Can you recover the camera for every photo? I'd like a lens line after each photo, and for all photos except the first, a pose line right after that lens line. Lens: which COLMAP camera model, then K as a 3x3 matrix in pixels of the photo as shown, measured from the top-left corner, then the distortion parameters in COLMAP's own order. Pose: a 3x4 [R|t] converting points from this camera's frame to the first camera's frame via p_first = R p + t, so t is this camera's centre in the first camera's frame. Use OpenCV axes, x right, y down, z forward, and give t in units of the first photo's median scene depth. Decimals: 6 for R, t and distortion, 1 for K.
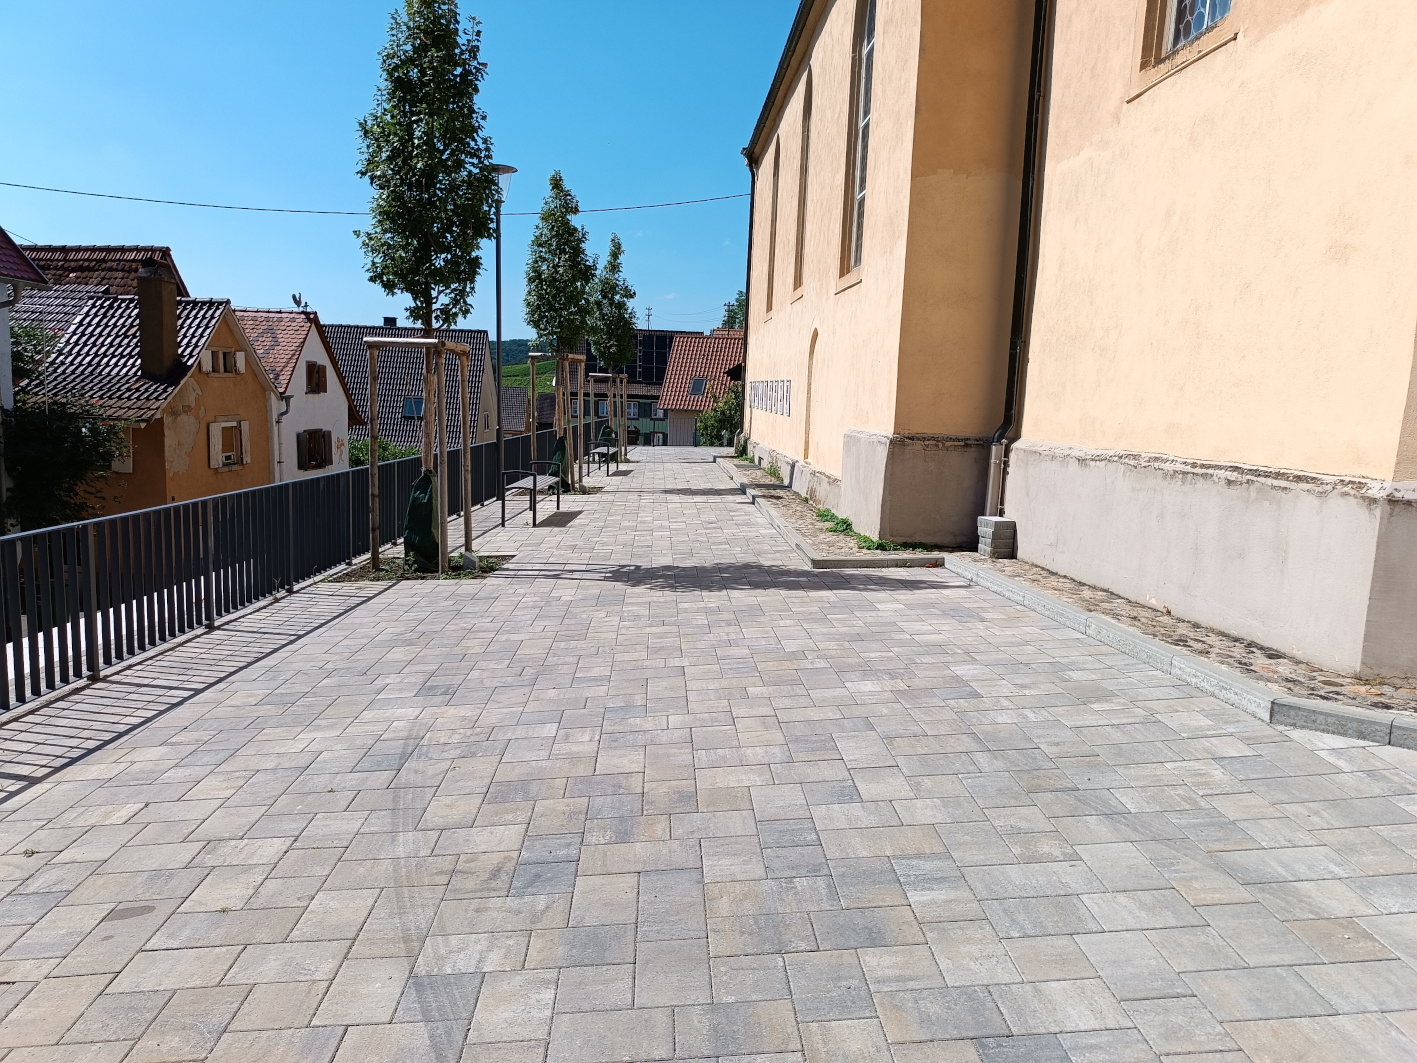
lens RADIAL K [[958.0, 0, 708.5], [0, 958.0, 531.5], [0, 0, 1]] dist [0.003730, -0.000248]
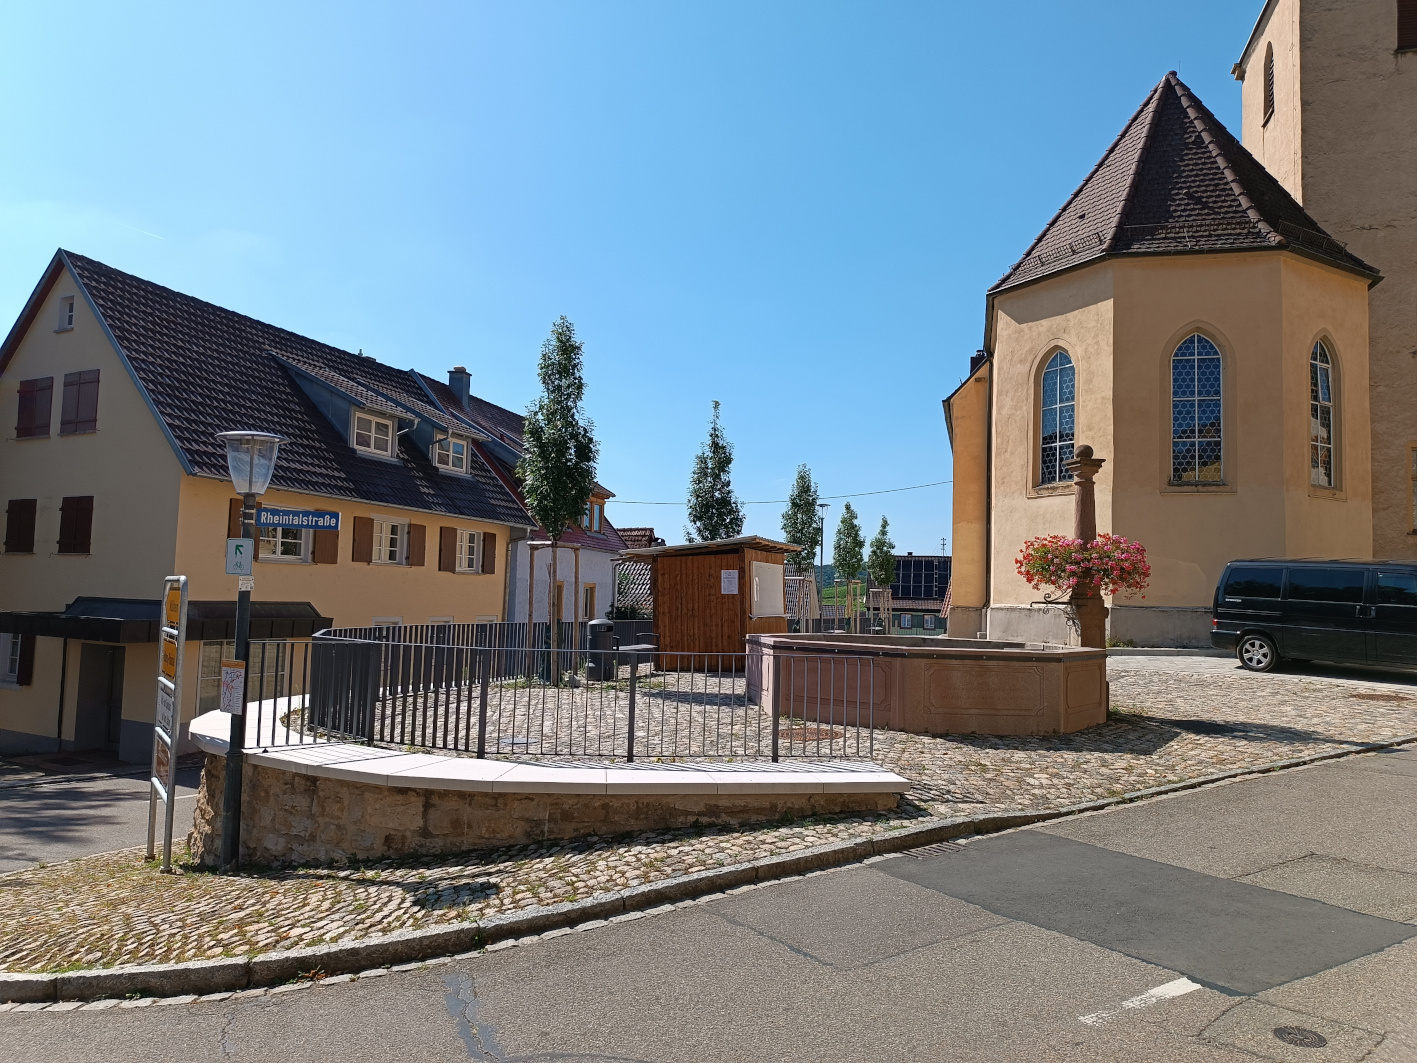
lens RADIAL K [[958.0, 0, 708.5], [0, 958.0, 531.5], [0, 0, 1]] dist [0.003730, -0.000248]
pose [[0.946572, -0.030228, -0.321072, 0.253295], [-0.043515, 0.974521, -0.220037, 0.205520], [0.319543, 0.222252, 0.921139, -1.167982]]
